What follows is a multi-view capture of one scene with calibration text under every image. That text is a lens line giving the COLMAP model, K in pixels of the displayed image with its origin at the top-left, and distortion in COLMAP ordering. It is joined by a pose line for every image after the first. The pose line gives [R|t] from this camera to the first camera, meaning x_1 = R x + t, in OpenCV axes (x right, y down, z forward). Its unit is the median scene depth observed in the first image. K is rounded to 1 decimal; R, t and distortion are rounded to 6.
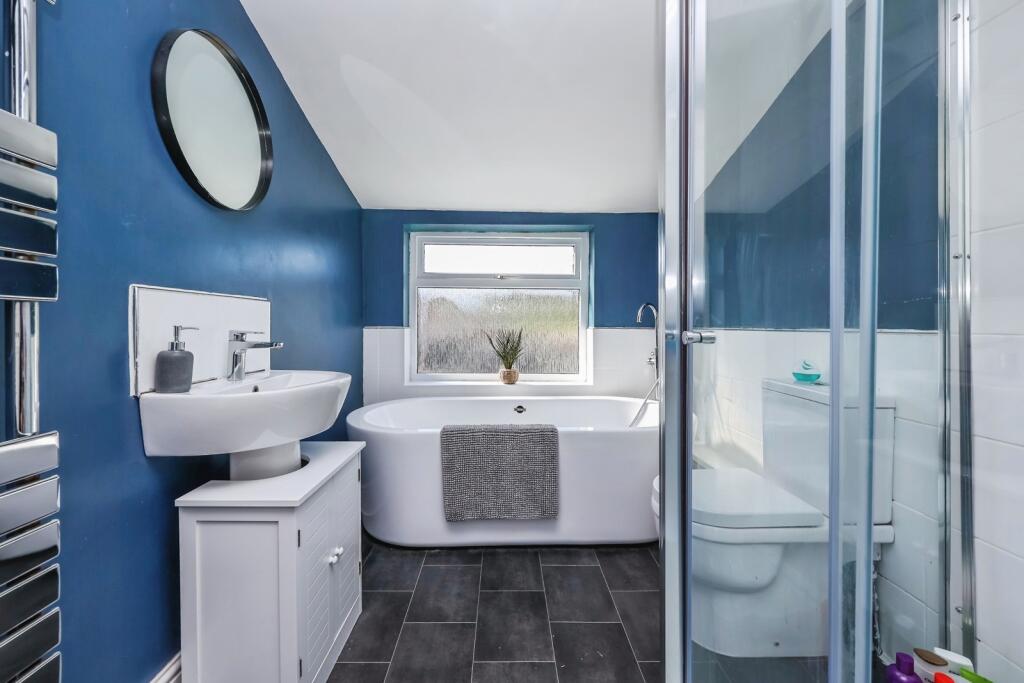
lens RADIAL K [[434.7, 0, 512.0], [0, 434.7, 341.5], [0, 0, 1]] dist [-0.001638, 0.000076]
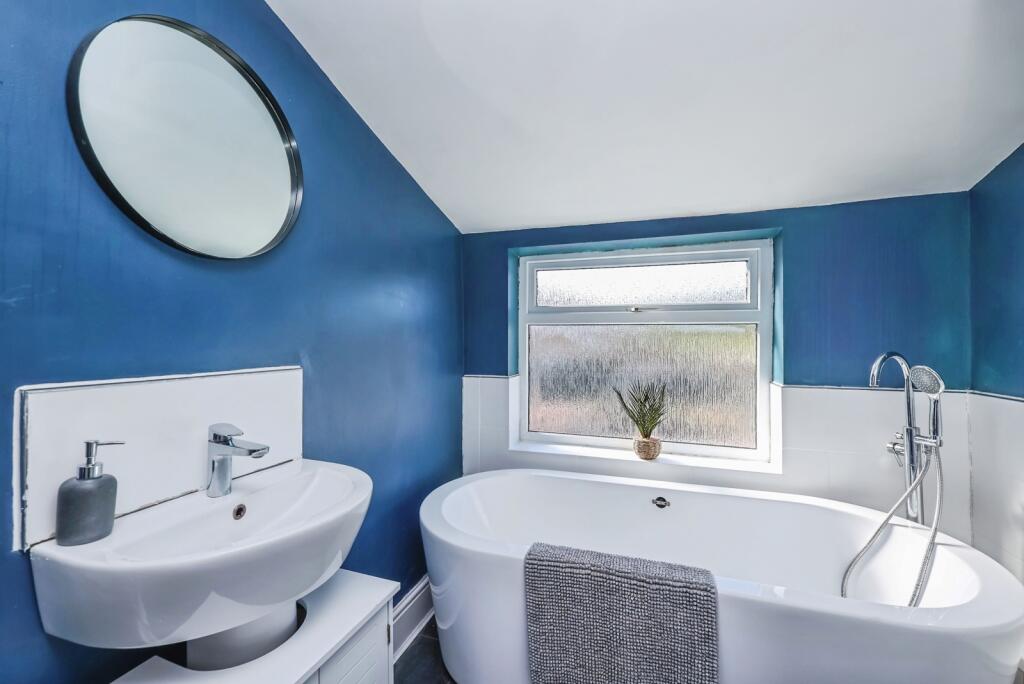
lens RADIAL K [[434.7, 0, 512.0], [0, 434.7, 342.0], [0, 0, 1]] dist [-0.001638, 0.000076]
pose [[0.936596, -0.000934, -0.350409, 0.037885], [-0.007902, 0.999686, -0.023786, -0.078664], [0.350321, 0.025046, 0.936295, 0.256086]]
